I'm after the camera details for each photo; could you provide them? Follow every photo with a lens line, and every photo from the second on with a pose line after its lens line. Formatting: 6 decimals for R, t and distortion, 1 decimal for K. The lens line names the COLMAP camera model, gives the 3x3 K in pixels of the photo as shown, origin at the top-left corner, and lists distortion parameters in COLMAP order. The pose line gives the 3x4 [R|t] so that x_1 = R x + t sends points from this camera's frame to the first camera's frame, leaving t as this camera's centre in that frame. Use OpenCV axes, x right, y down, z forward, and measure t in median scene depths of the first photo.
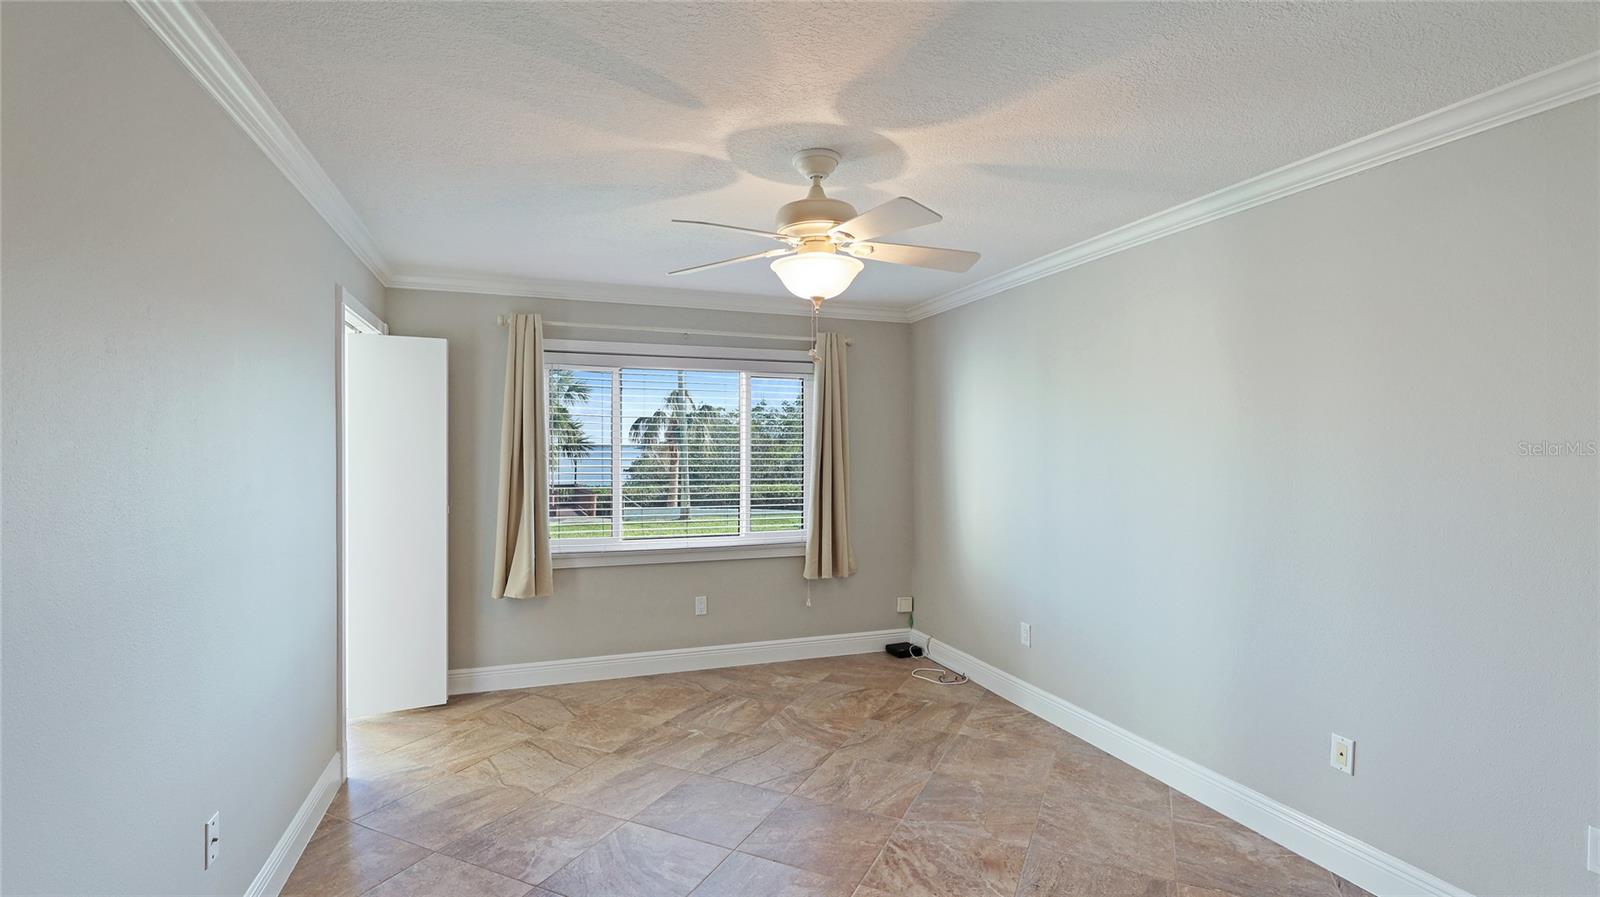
lens RADIAL K [[732.8, 0, 801.8], [0, 732.8, 452.9], [0, 0, 1]] dist [0.003091, -0.000938]
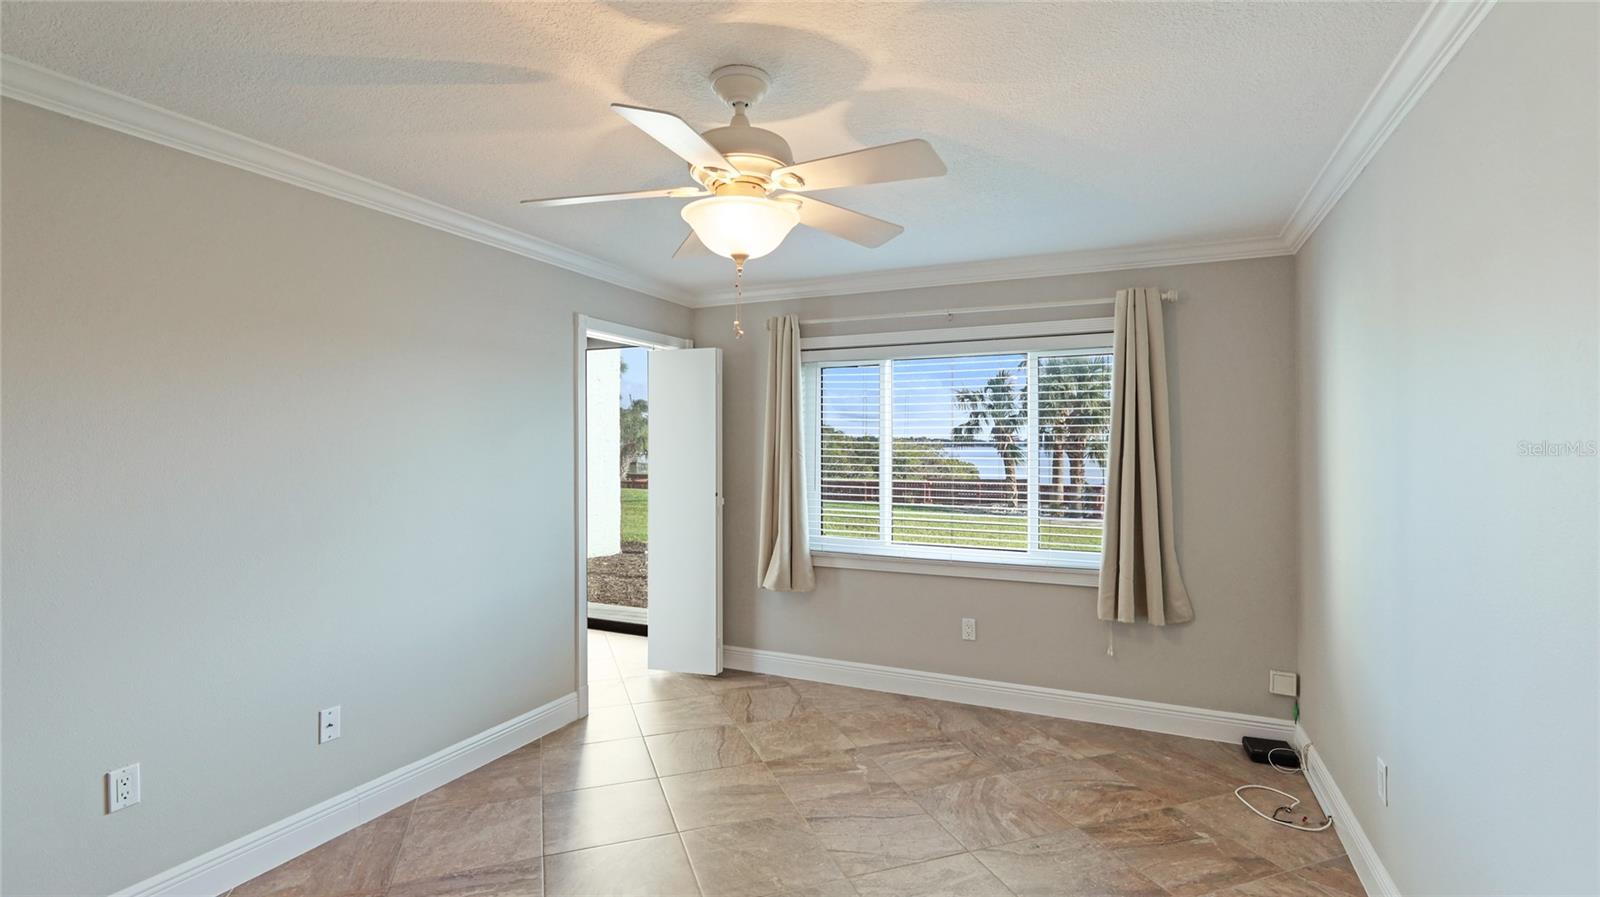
lens RADIAL K [[732.8, 0, 810.9], [0, 732.8, 444.9], [0, 0, 1]] dist [0.003091, -0.000938]
pose [[0.712783, -0.001299, -0.701383, 0.366153], [-0.004899, 0.999965, -0.006830, -0.000445], [0.701367, 0.008304, 0.712752, 0.282364]]
